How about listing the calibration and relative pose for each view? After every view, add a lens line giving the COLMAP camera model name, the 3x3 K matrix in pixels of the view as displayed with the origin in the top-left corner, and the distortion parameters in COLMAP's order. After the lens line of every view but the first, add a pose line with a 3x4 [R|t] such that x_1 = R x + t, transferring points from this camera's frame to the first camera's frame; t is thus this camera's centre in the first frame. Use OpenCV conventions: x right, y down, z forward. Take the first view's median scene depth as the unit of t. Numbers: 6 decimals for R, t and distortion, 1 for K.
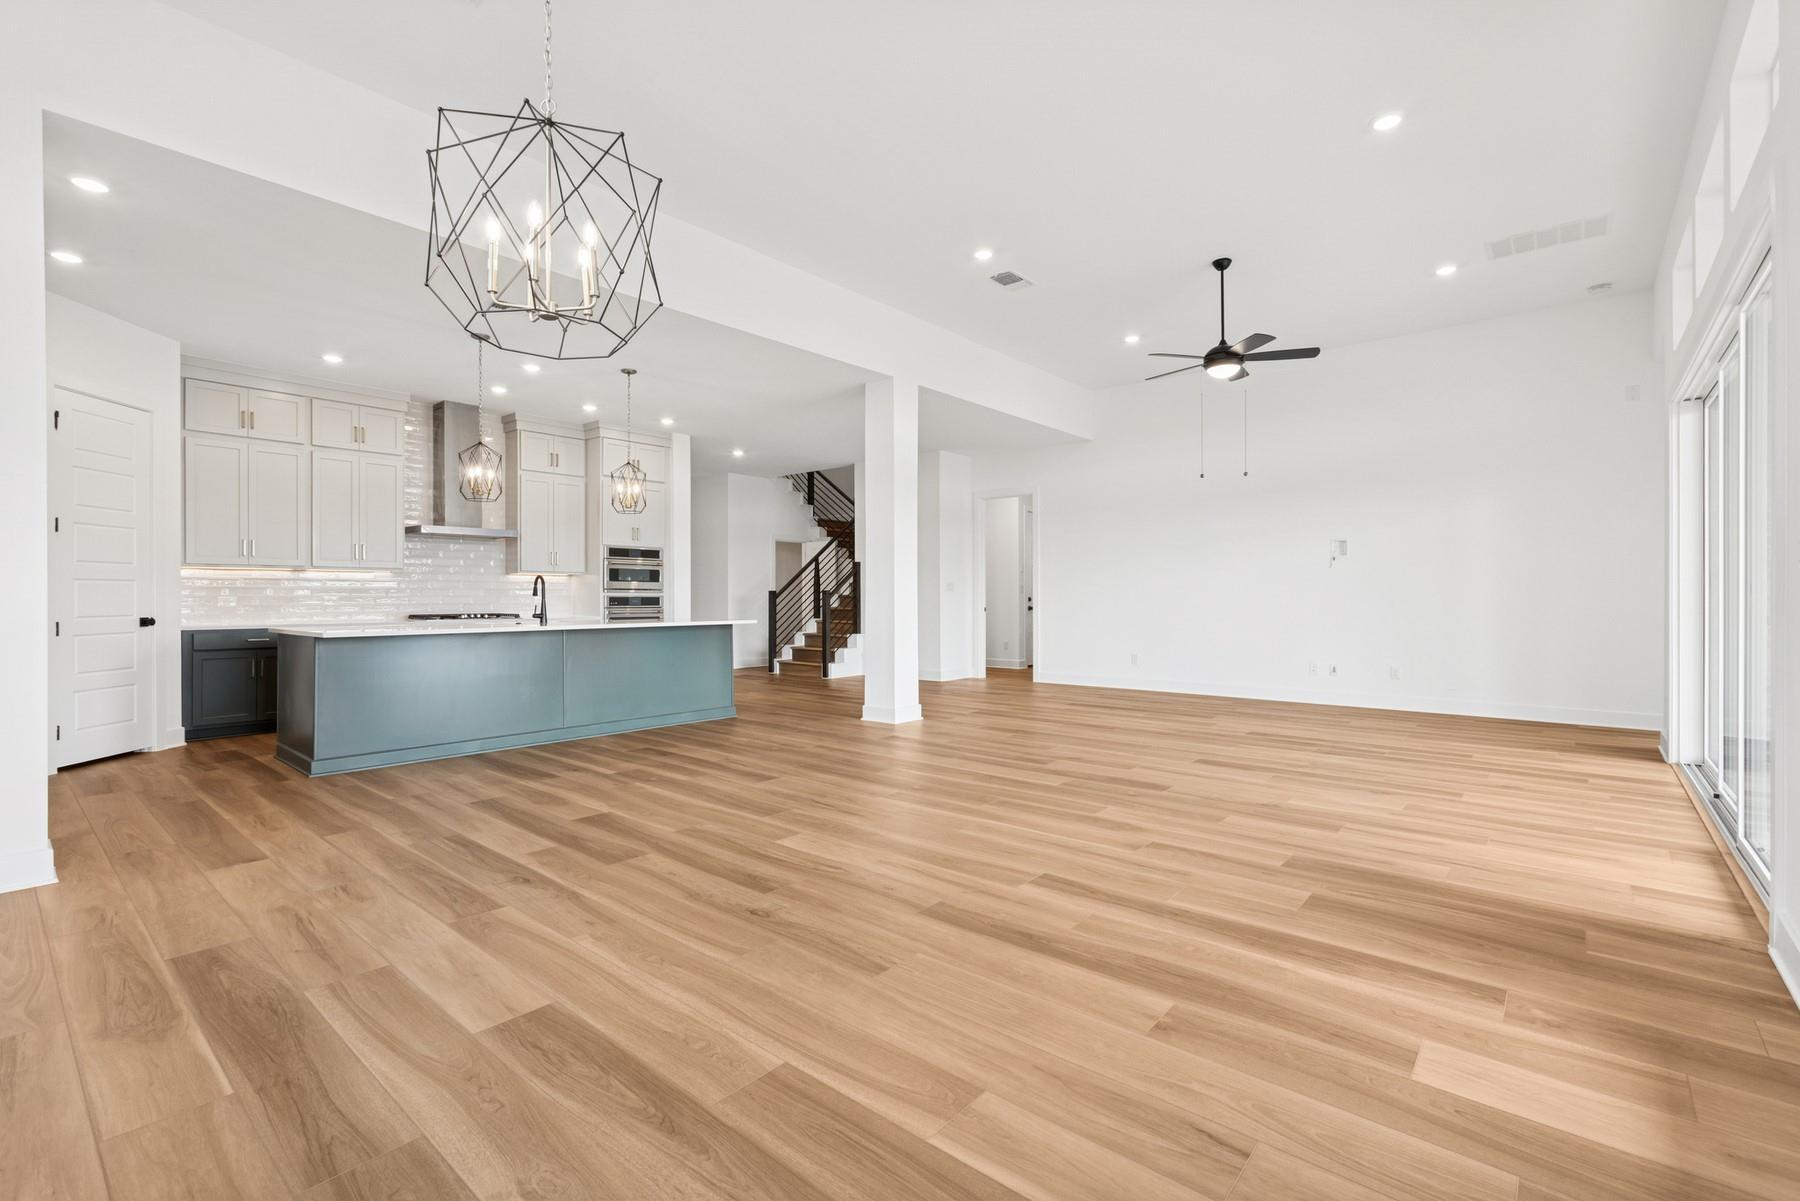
lens RADIAL K [[802.2, 0, 891.4], [0, 802.2, 598.5], [0, 0, 1]] dist [-0.015795, 0.012536]
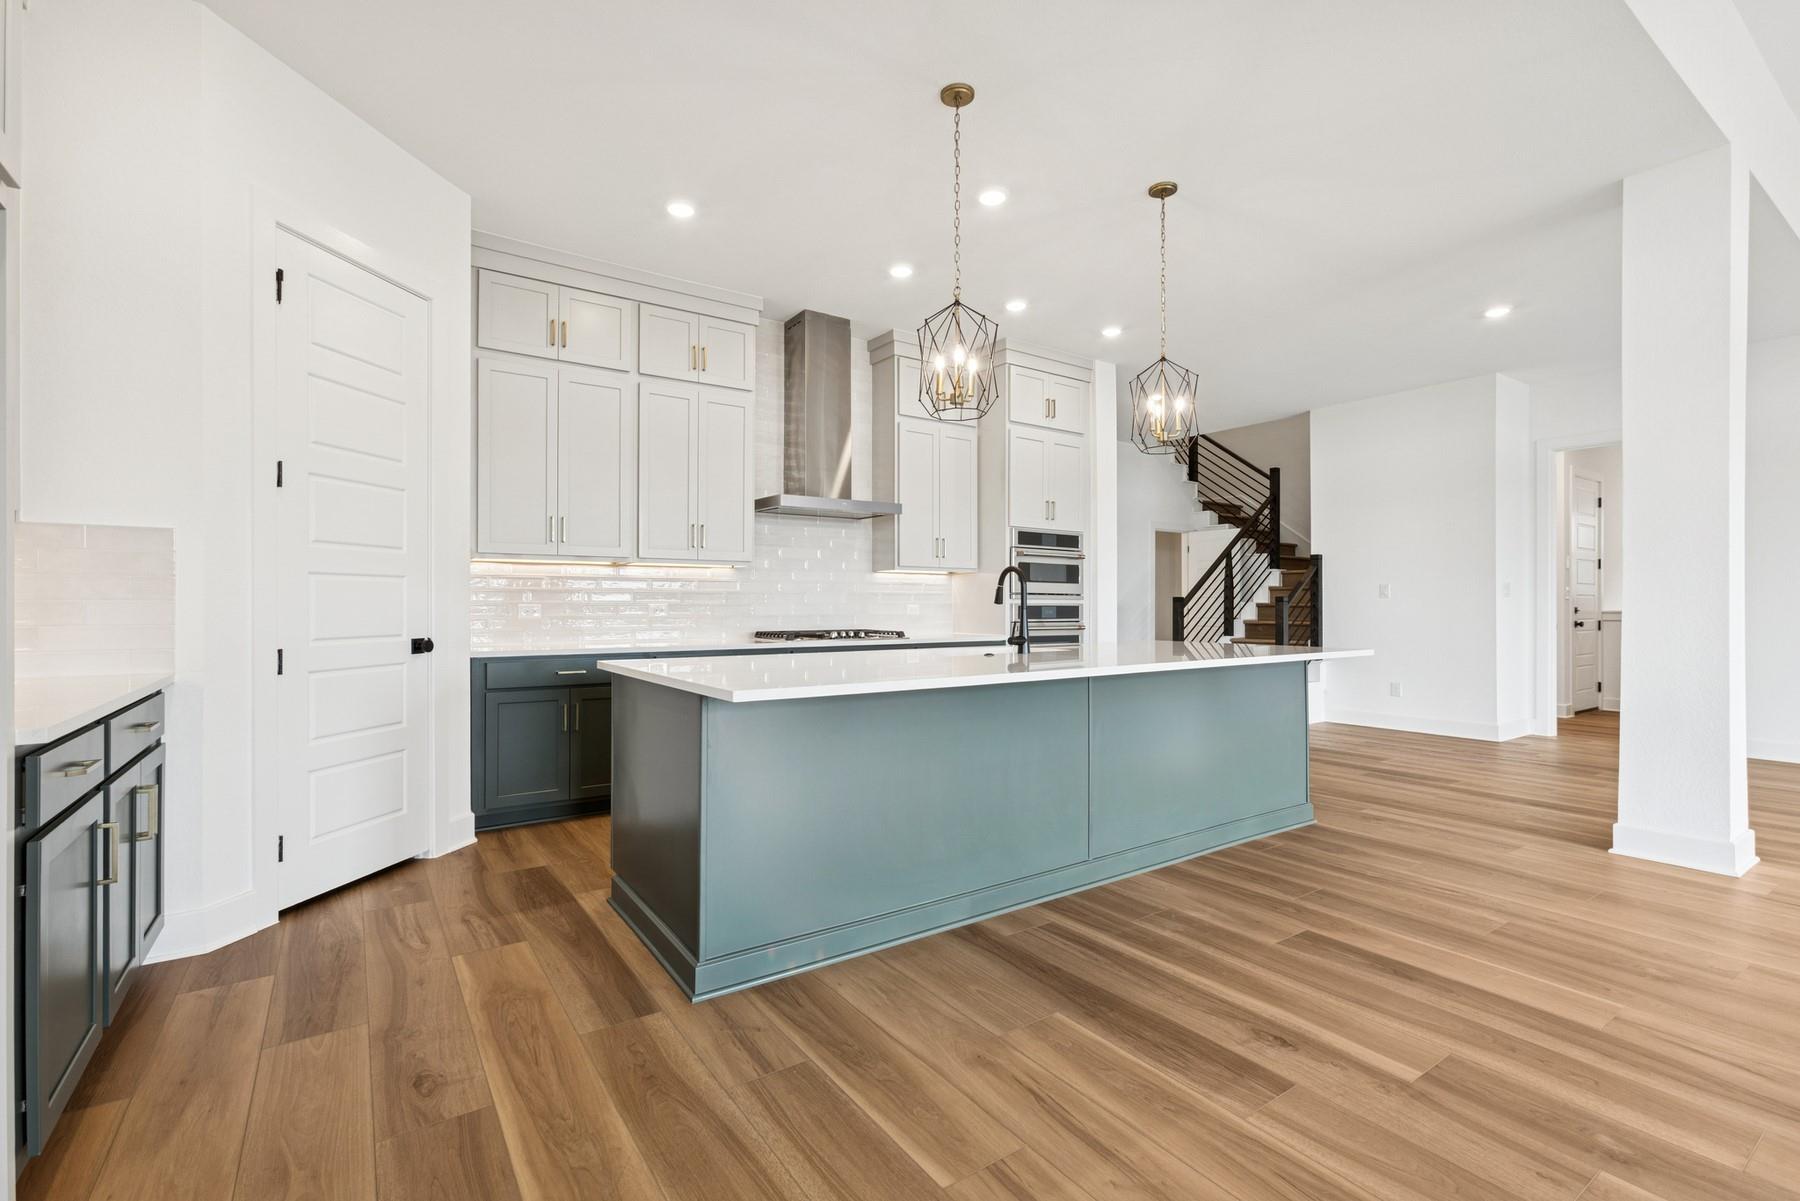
lens RADIAL K [[807.2, 0, 888.1], [0, 807.2, 604.9], [0, 0, 1]] dist [-0.016608, 0.012039]
pose [[0.966027, 0.002442, -0.258429, -0.274747], [-0.003021, 0.999994, -0.001844, -0.000853], [0.258423, 0.002562, 0.966028, 0.318634]]
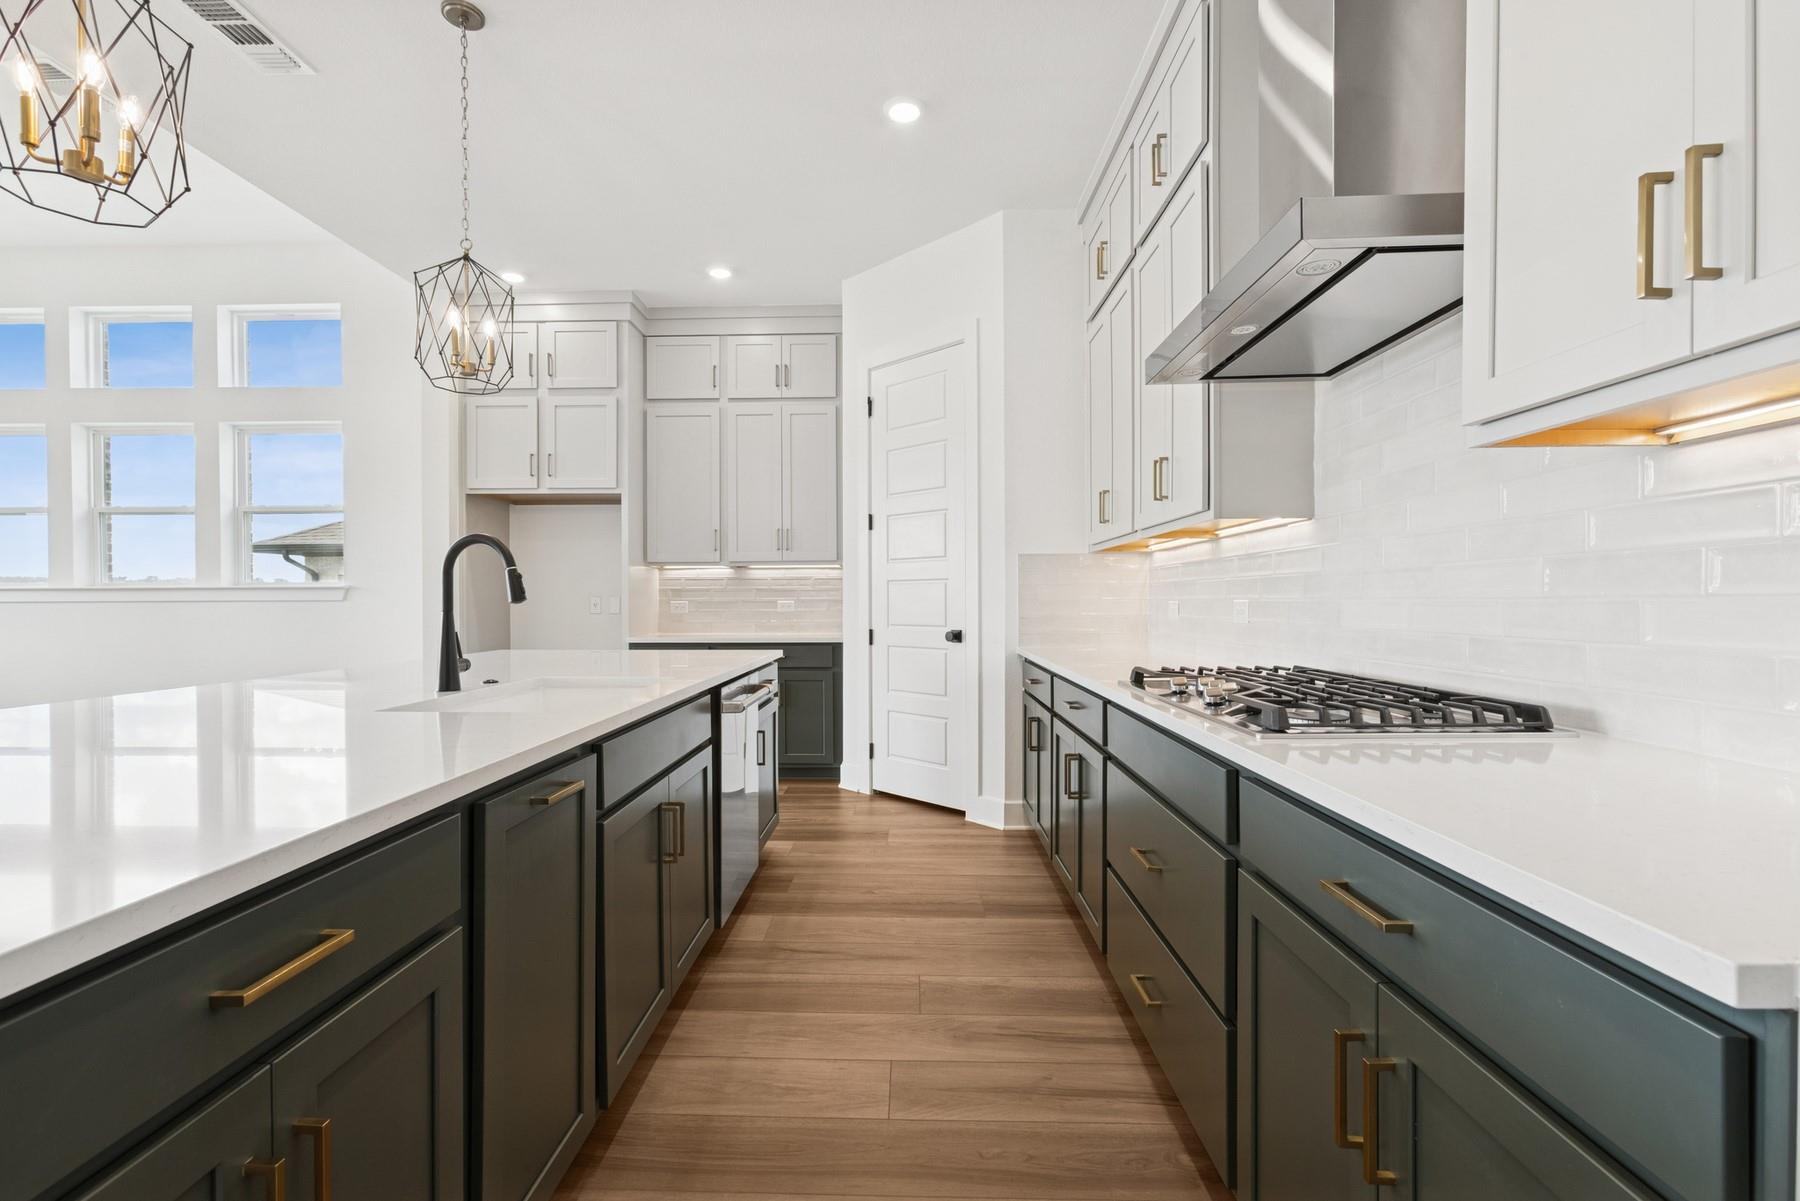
lens RADIAL K [[807.2, 0, 888.1], [0, 807.2, 604.9], [0, 0, 1]] dist [-0.016608, 0.012039]
pose [[-0.774581, 0.010740, -0.632383, -0.267702], [0.004656, 0.999926, 0.011279, -0.004519], [0.632457, 0.005793, -0.774574, 0.968609]]
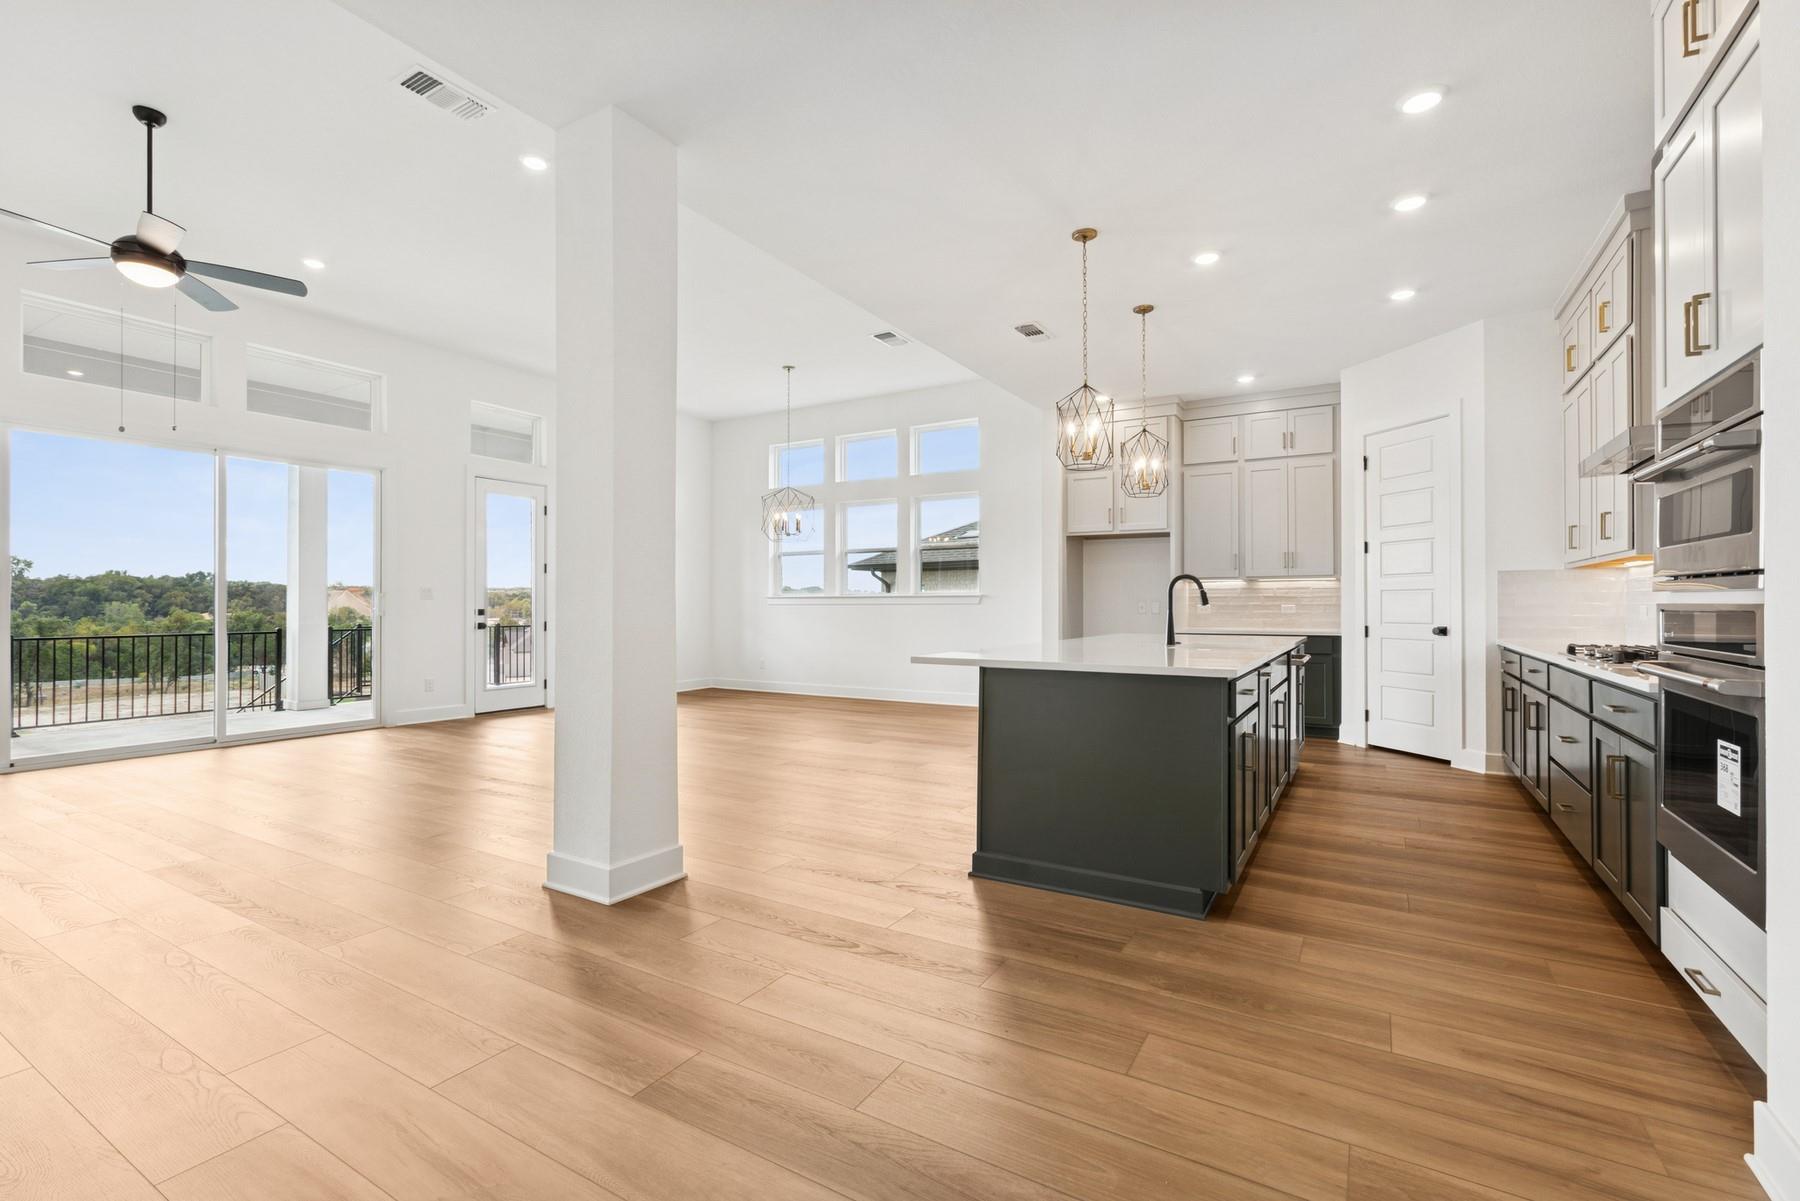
lens RADIAL K [[802.2, 0, 891.4], [0, 802.2, 598.5], [0, 0, 1]] dist [-0.015795, 0.012536]
pose [[-0.985971, 0.002466, -0.166898, -0.060191], [0.003184, 0.999987, -0.004033, -0.005572], [0.166886, -0.004508, -0.985966, 1.180091]]
